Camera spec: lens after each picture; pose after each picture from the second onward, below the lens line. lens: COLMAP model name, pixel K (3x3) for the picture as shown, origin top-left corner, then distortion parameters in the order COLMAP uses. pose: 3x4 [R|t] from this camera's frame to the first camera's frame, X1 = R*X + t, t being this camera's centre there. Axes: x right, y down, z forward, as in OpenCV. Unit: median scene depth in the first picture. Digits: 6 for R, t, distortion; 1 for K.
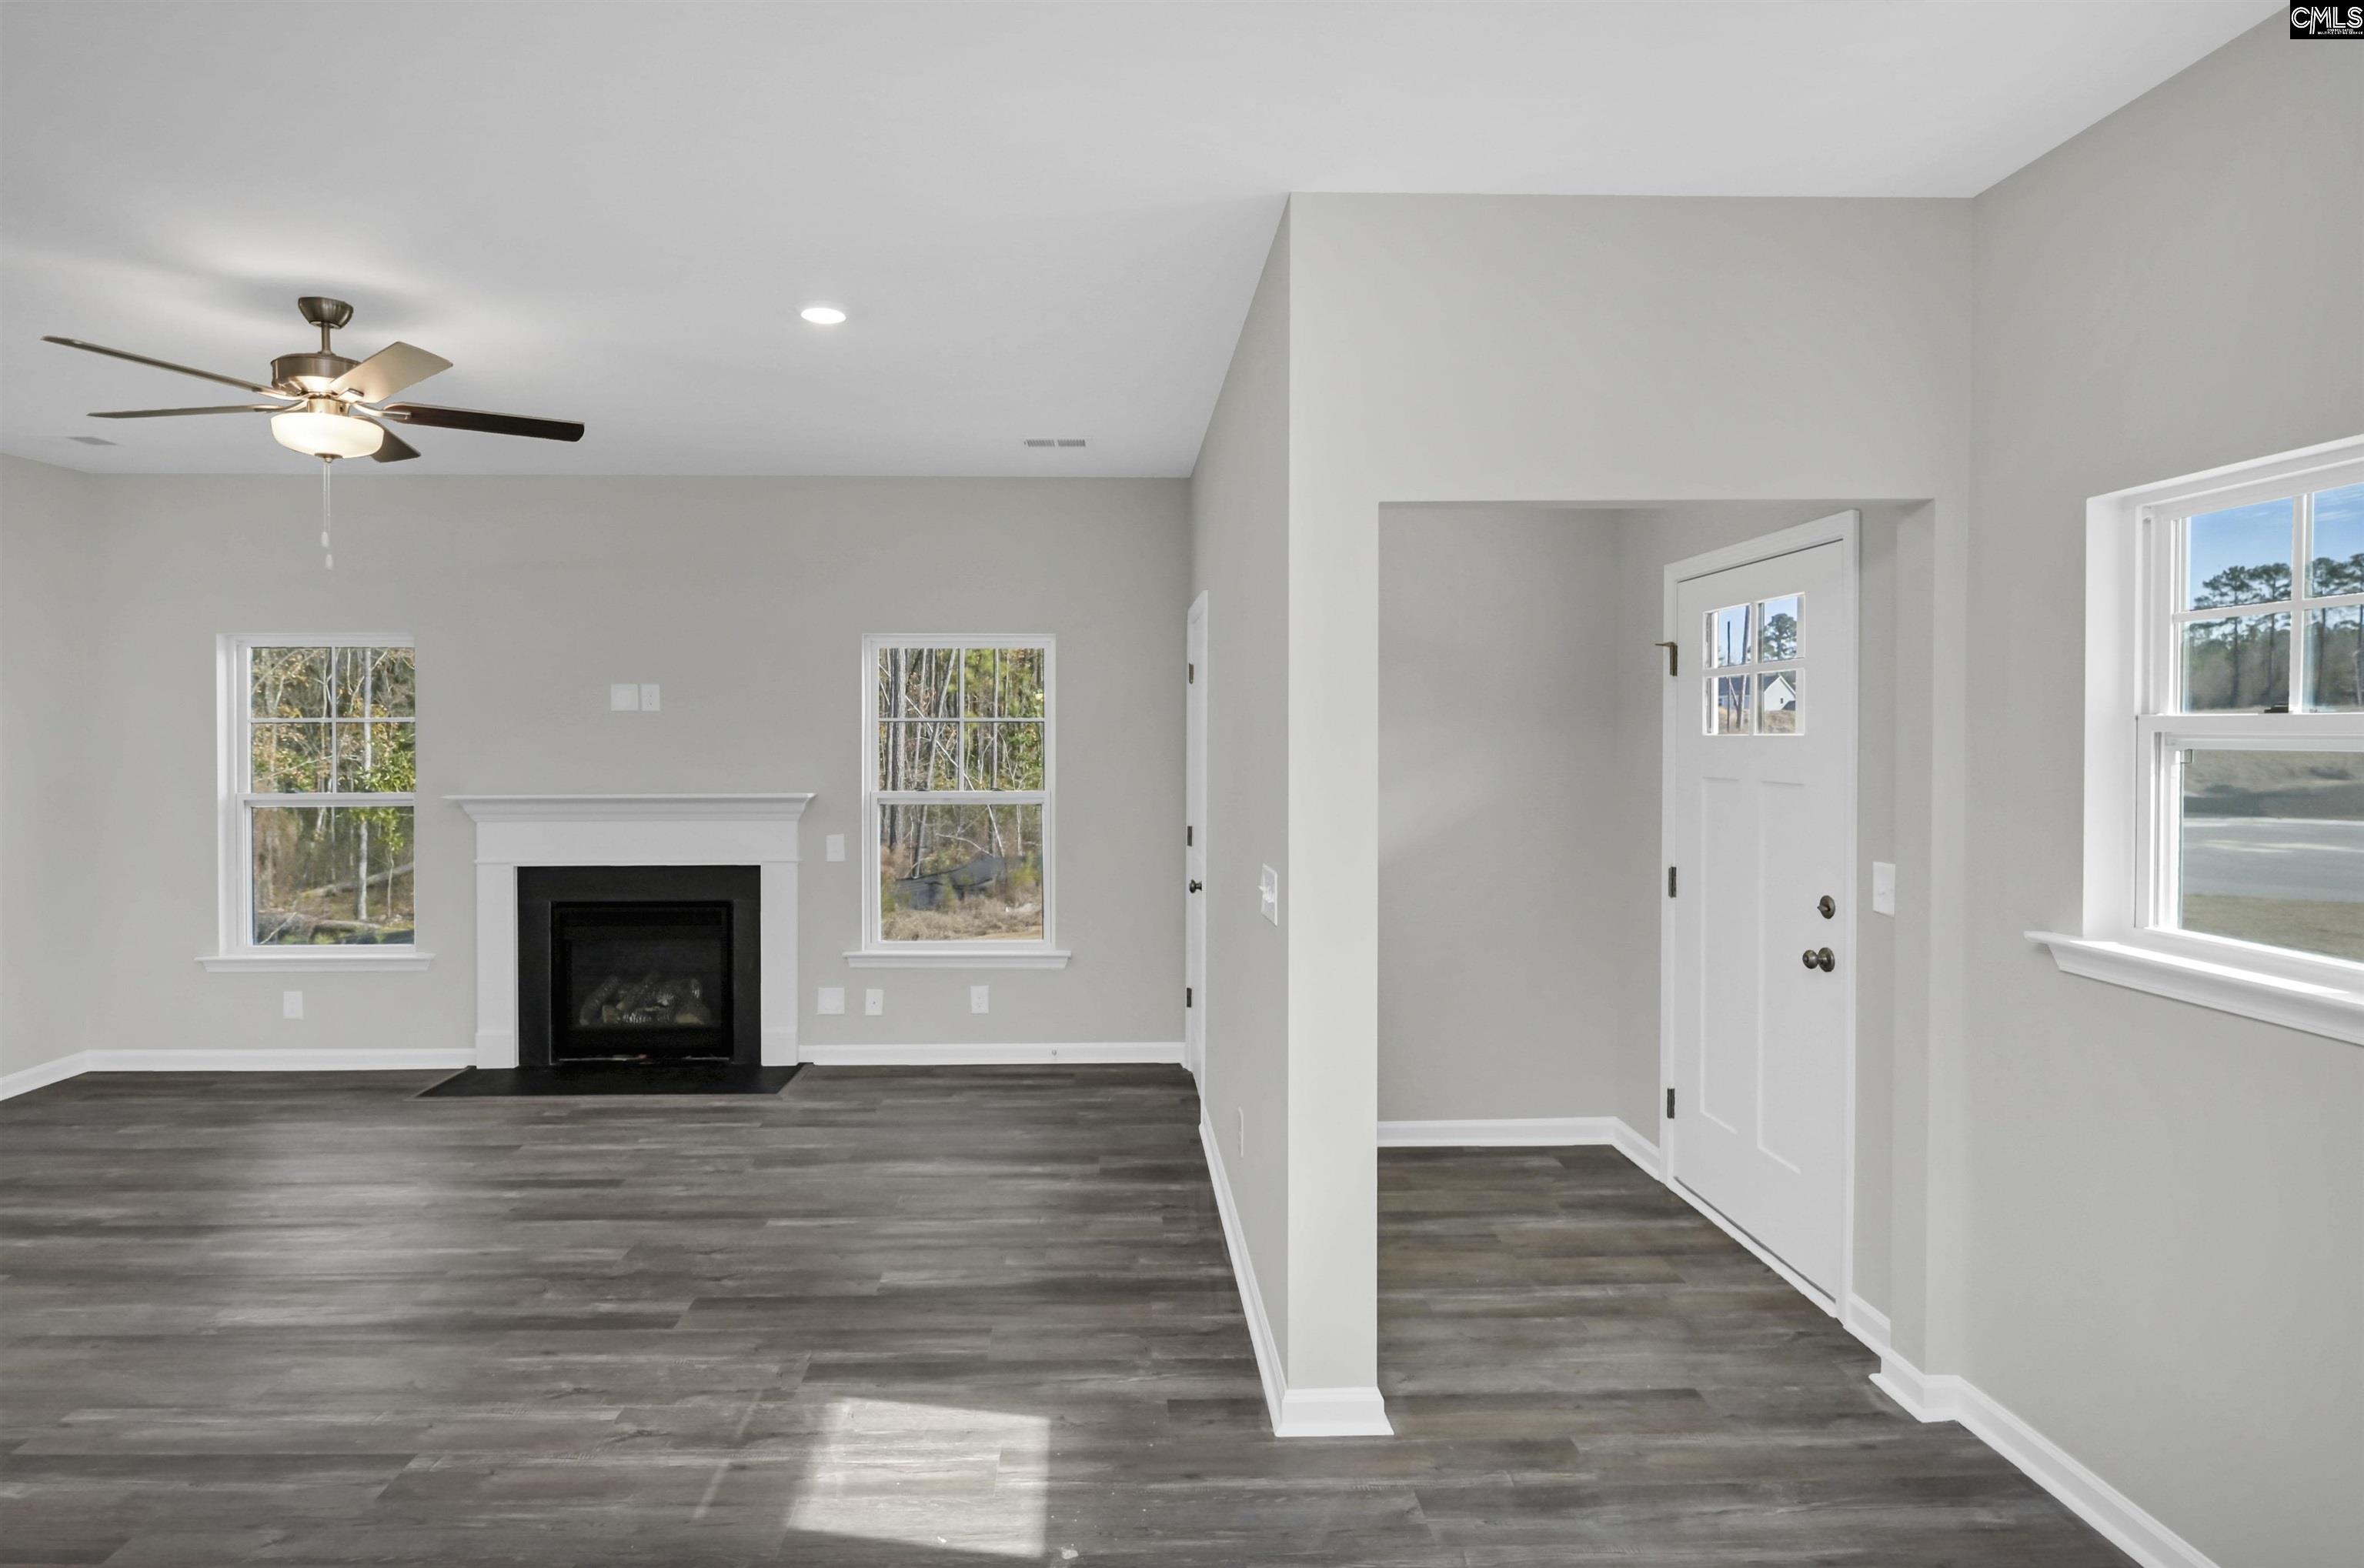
lens RADIAL K [[1171.6, 0, 1177.6], [0, 1171.6, 750.9], [0, 0, 1]] dist [0.001030, -0.007960]
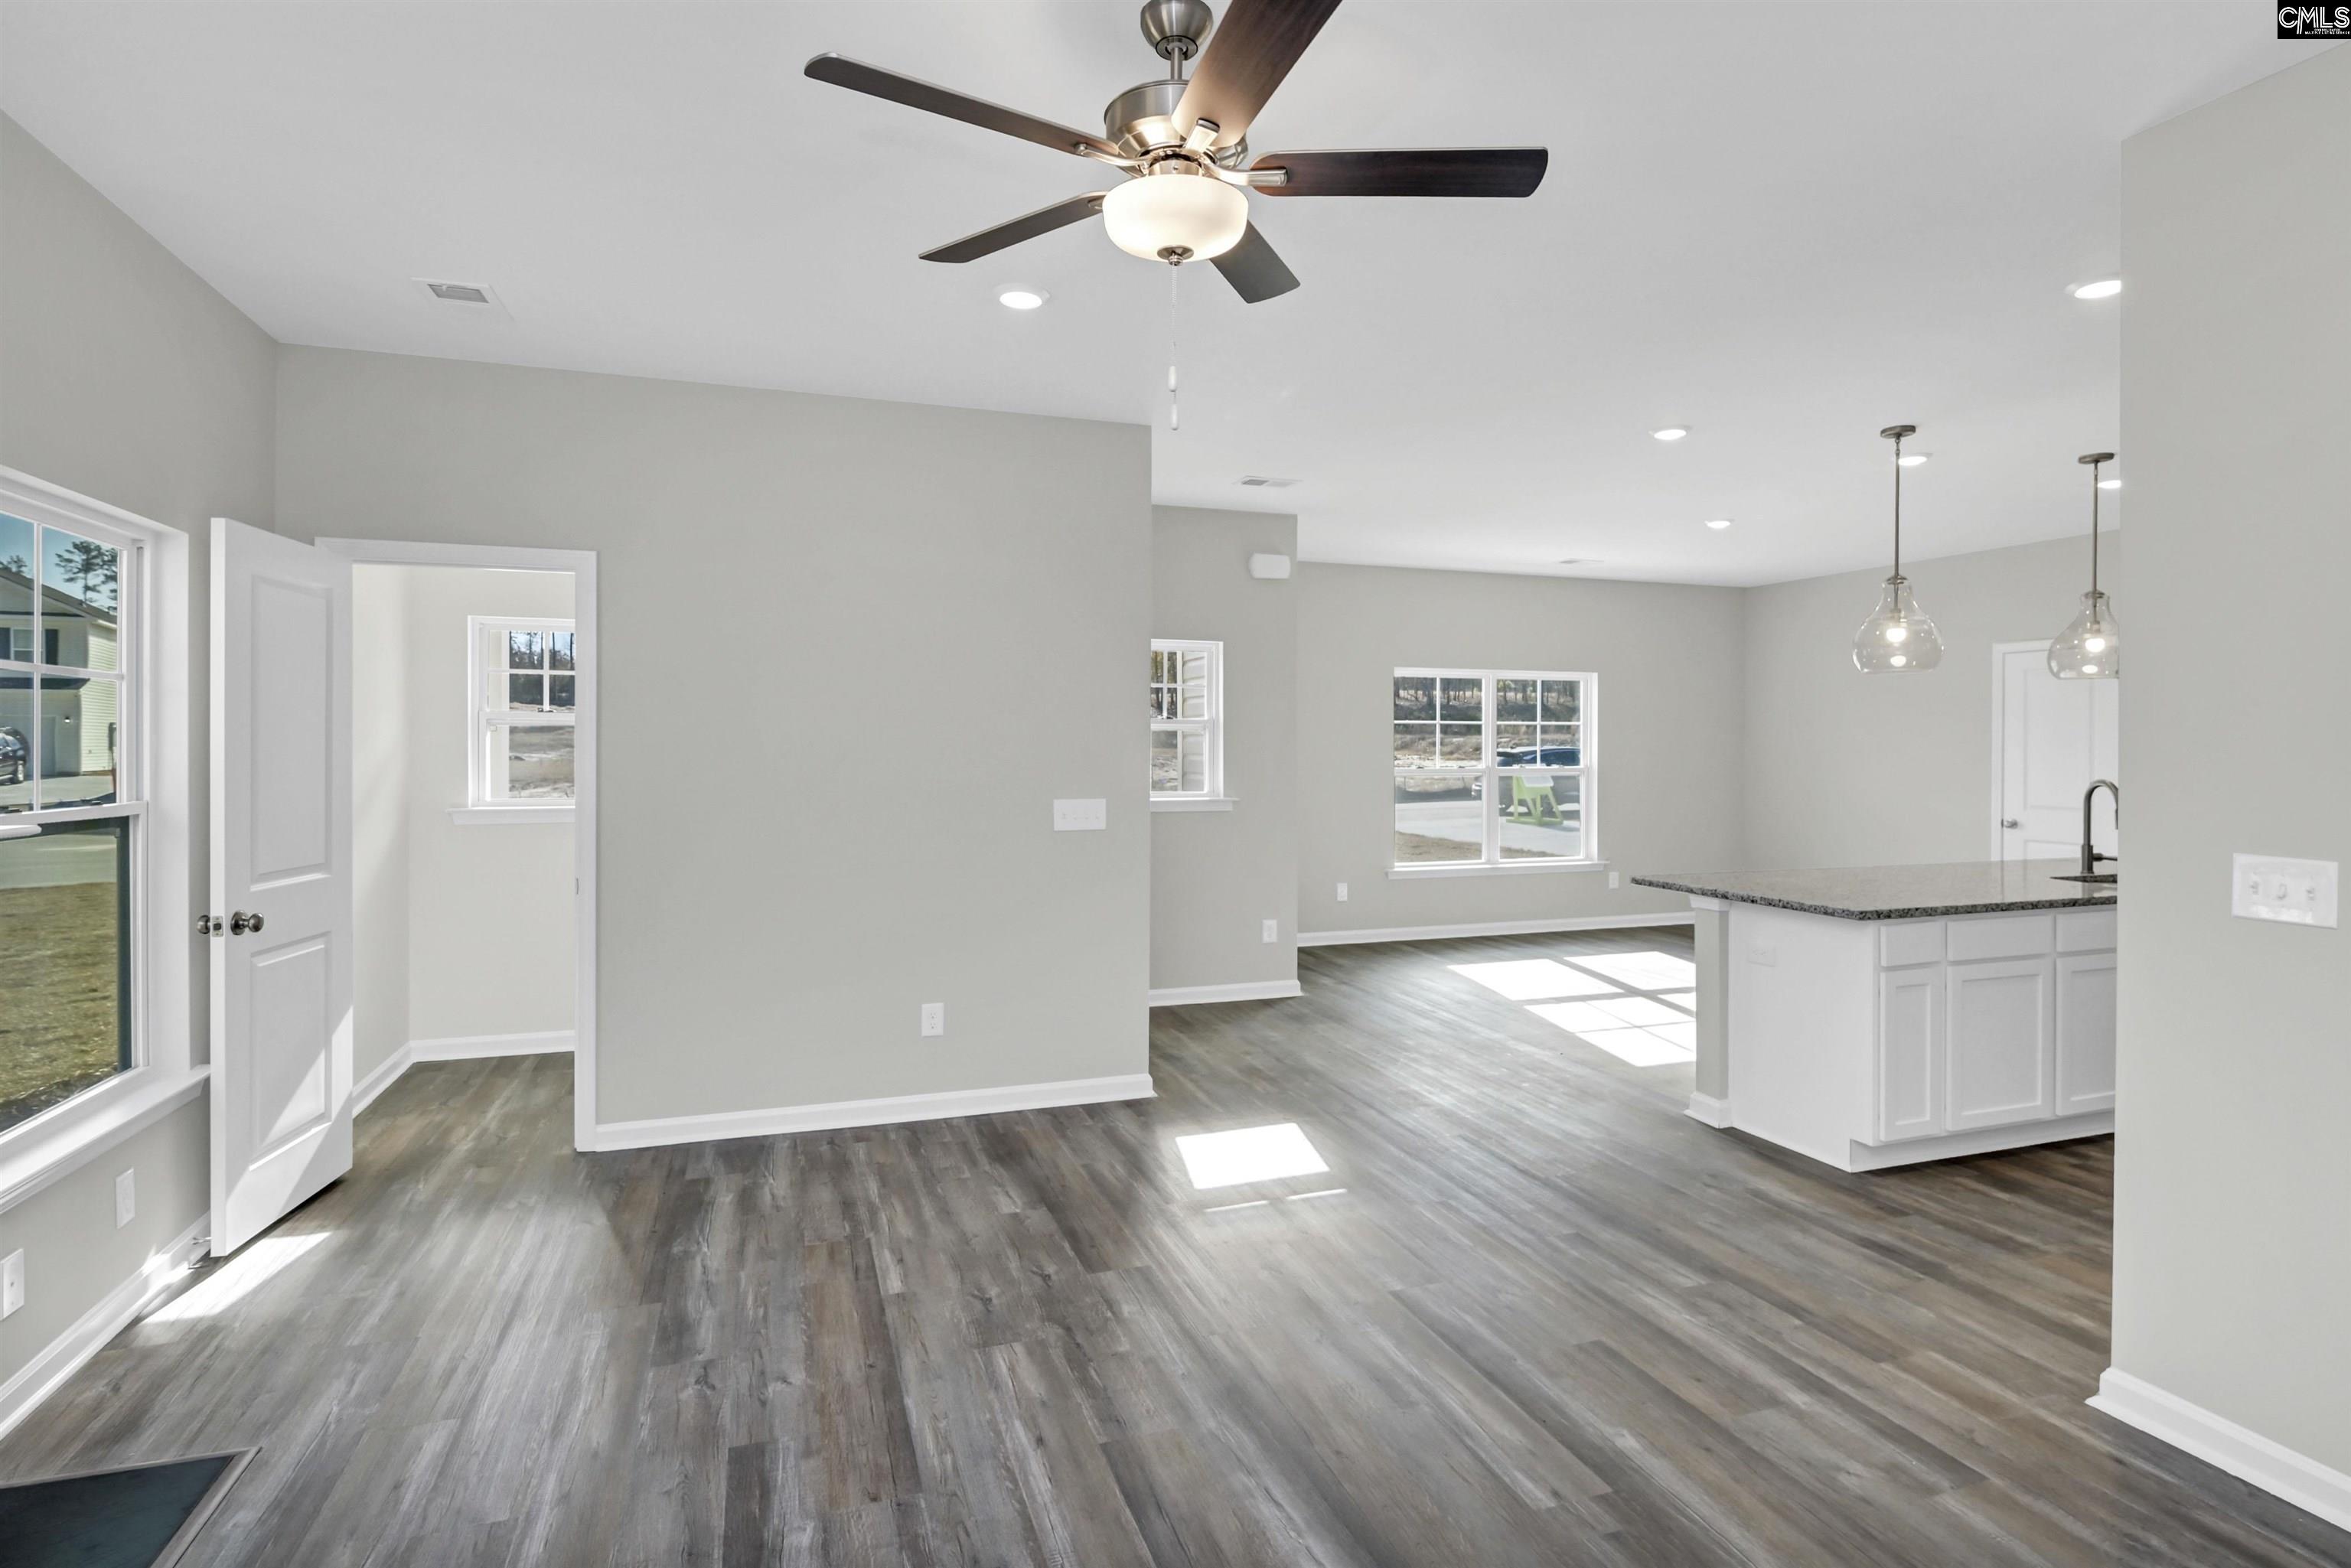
lens RADIAL K [[1165.2, 0, 1171.1], [0, 1165.2, 751.1], [0, 0, 1]] dist [0.001030, -0.007960]
pose [[-0.262758, -0.004458, 0.964852, -1.287659], [0.014642, 0.999856, 0.008607, 0.030790], [-0.964751, 0.016388, -0.262655, 1.126003]]
